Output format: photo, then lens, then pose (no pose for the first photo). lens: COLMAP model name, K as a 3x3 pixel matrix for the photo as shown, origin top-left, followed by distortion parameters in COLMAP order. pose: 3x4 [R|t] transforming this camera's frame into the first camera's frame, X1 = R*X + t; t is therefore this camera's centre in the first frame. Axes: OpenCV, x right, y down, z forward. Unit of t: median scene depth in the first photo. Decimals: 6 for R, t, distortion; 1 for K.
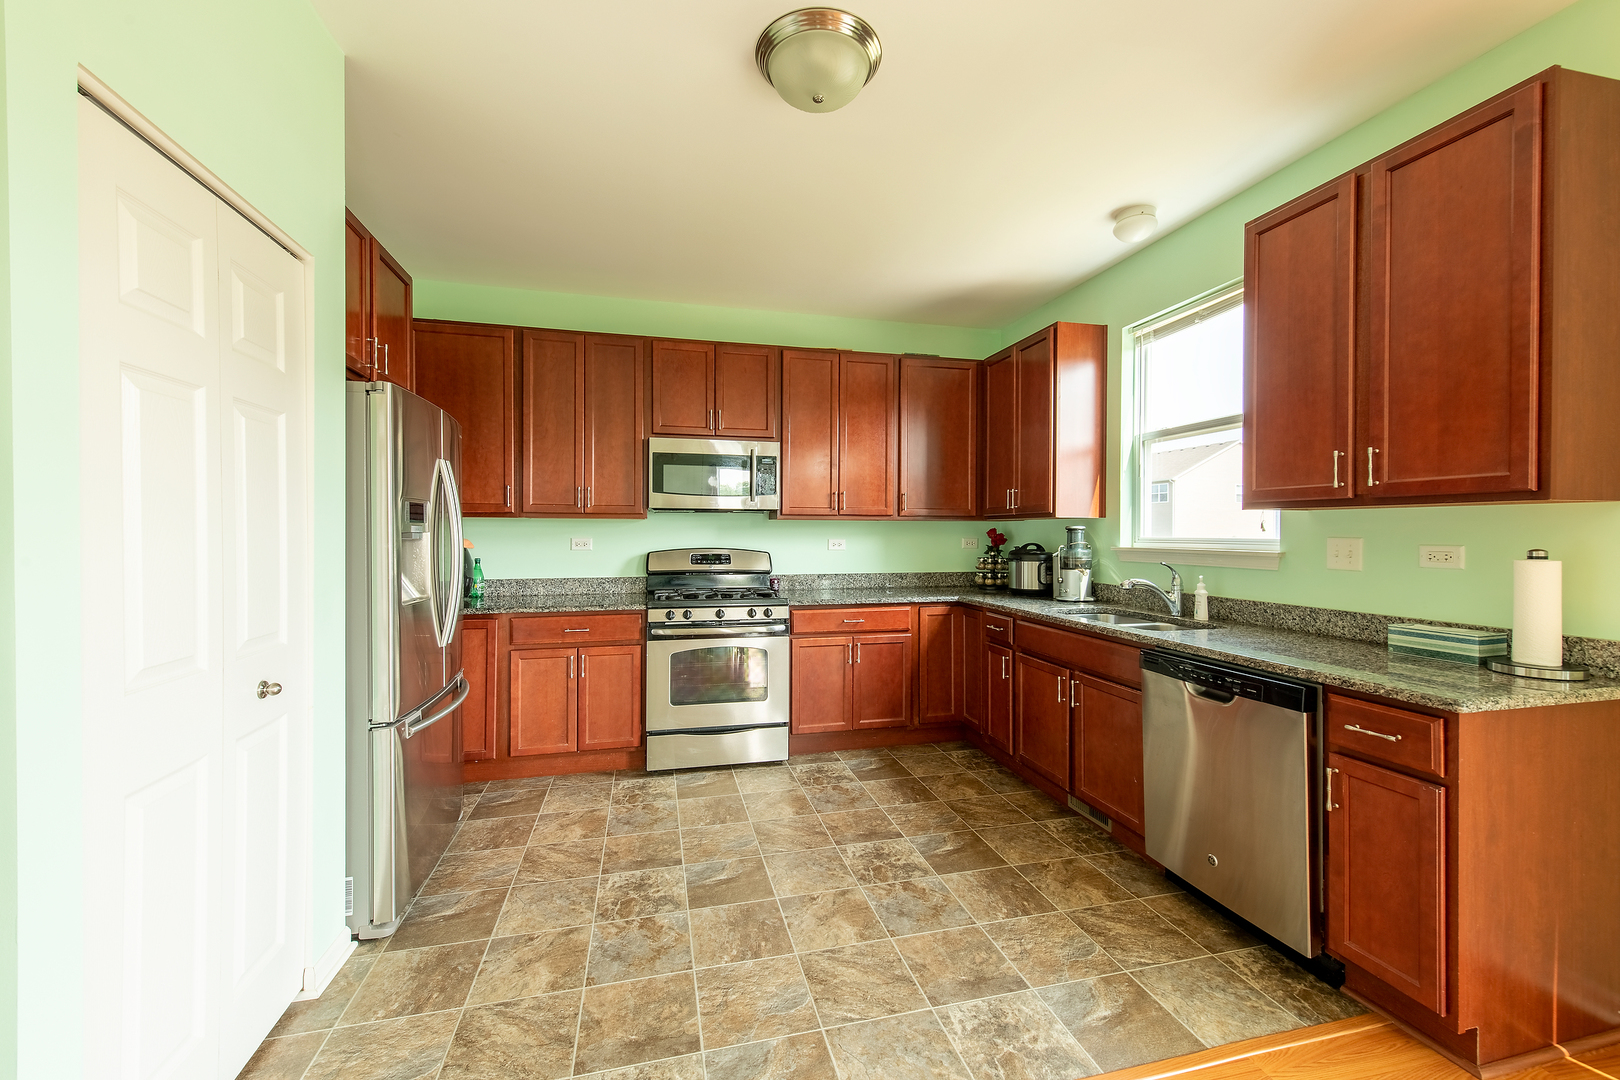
lens RADIAL K [[646.4, 0, 808.0], [0, 646.4, 532.3], [0, 0, 1]] dist [0.009827, -0.000597]
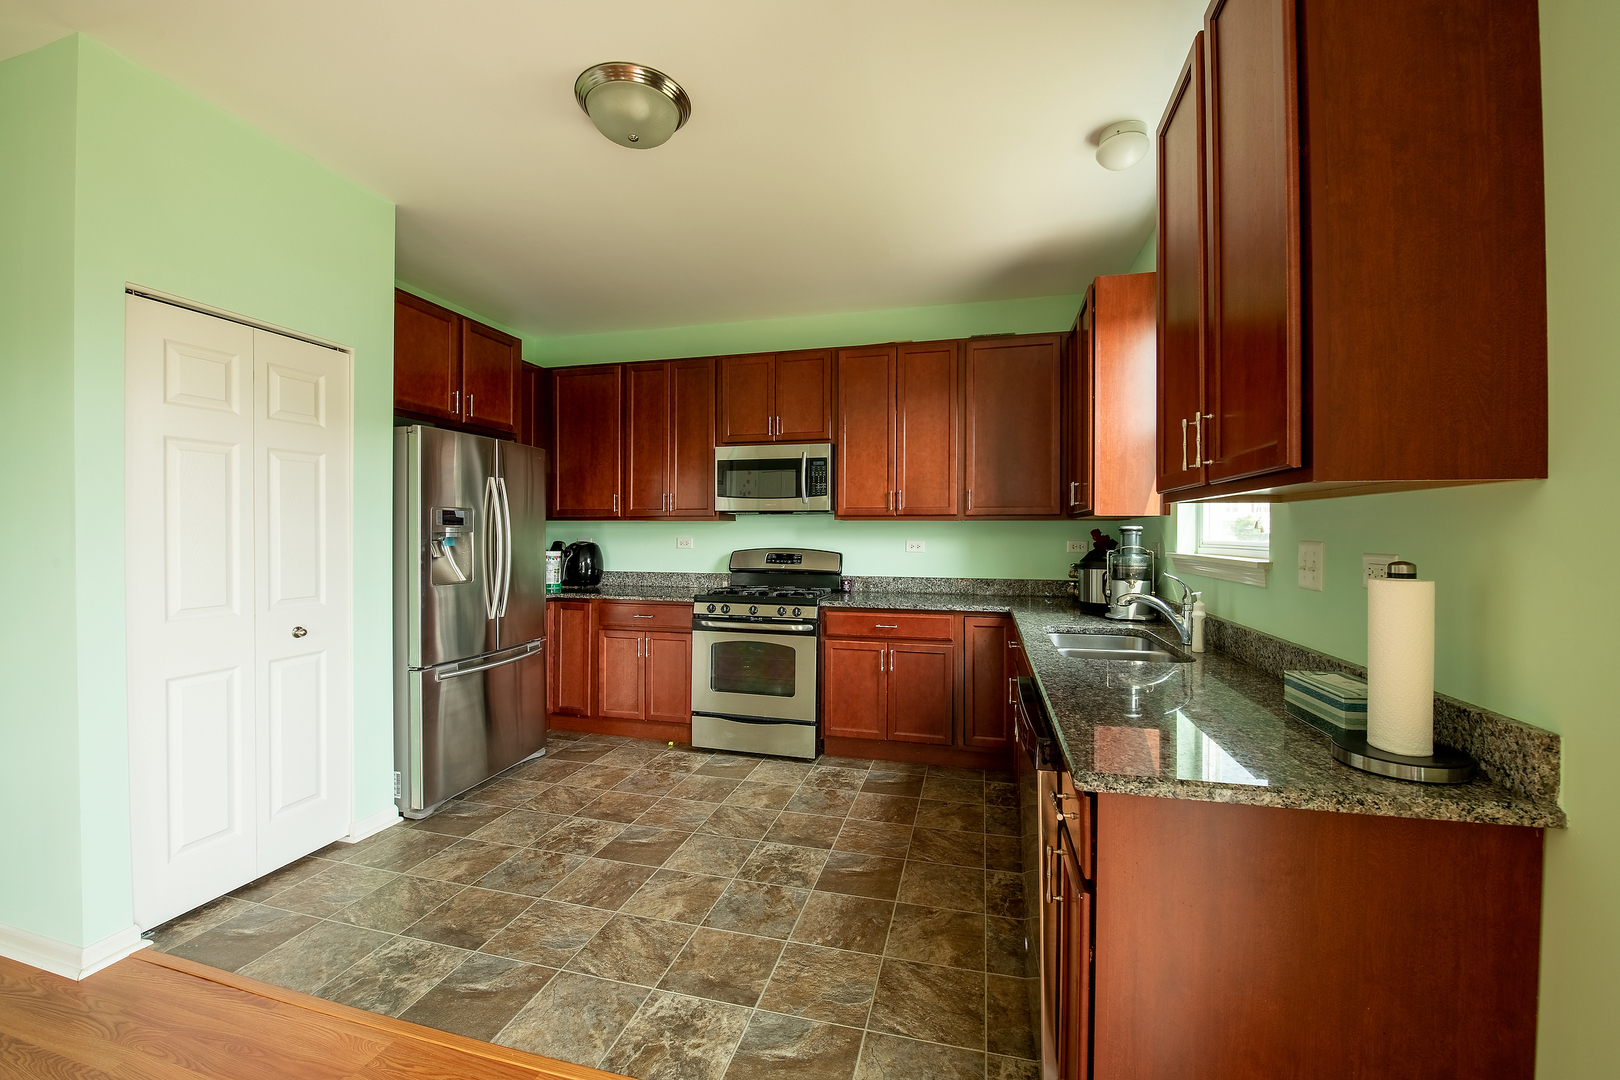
lens RADIAL K [[648.8, 0, 810.0], [0, 648.8, 540.0], [0, 0, 1]] dist [-0.030137, 0.000102]
pose [[0.881072, 0.006513, -0.472937, 0.451179], [-0.002229, 0.999951, 0.009618, 0.000708], [0.472977, -0.007420, 0.881044, 0.112720]]
